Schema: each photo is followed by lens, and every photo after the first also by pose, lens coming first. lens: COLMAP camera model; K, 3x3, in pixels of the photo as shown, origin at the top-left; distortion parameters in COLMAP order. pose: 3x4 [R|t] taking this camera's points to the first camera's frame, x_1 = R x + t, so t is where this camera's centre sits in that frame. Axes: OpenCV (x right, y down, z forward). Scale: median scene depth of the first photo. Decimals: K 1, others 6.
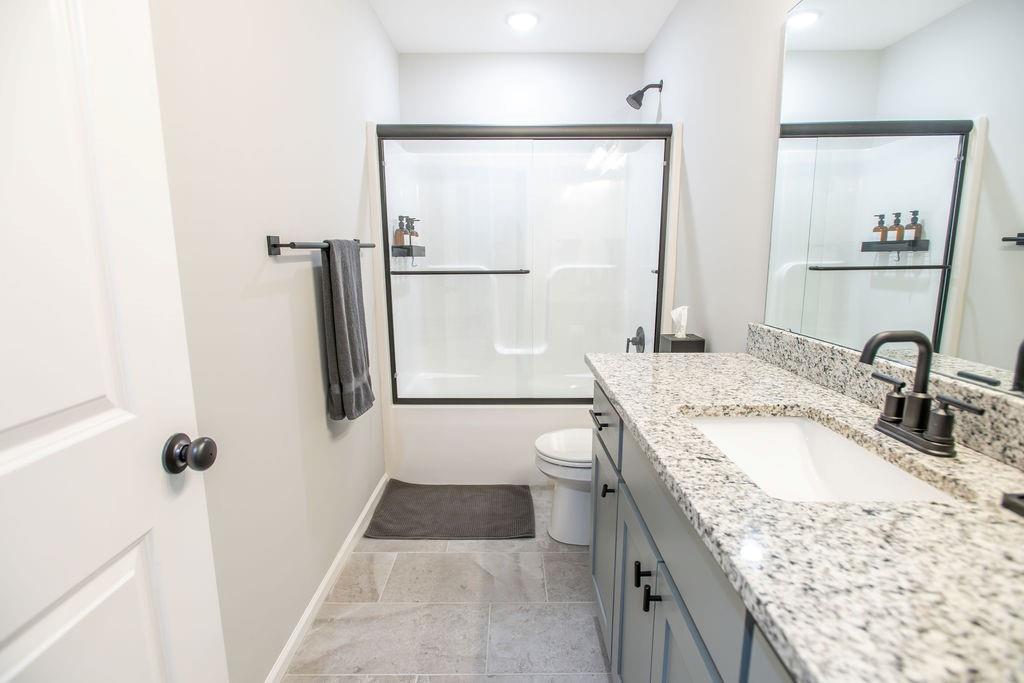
lens RADIAL K [[485.6, 0, 540.7], [0, 485.6, 347.7], [0, 0, 1]] dist [-0.011399, -0.001125]
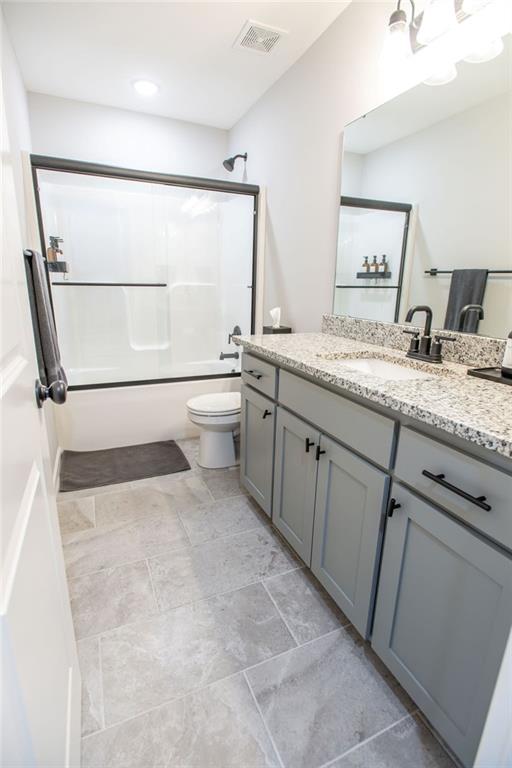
lens RADIAL K [[364.2, 0, 265.2], [0, 364.2, 391.5], [0, 0, 1]] dist [-0.011399, -0.001125]
pose [[0.912467, -0.093730, 0.398269, -0.223274], [0.056462, 0.992940, 0.104321, 0.055813], [-0.405235, -0.072702, 0.911317, -0.078510]]
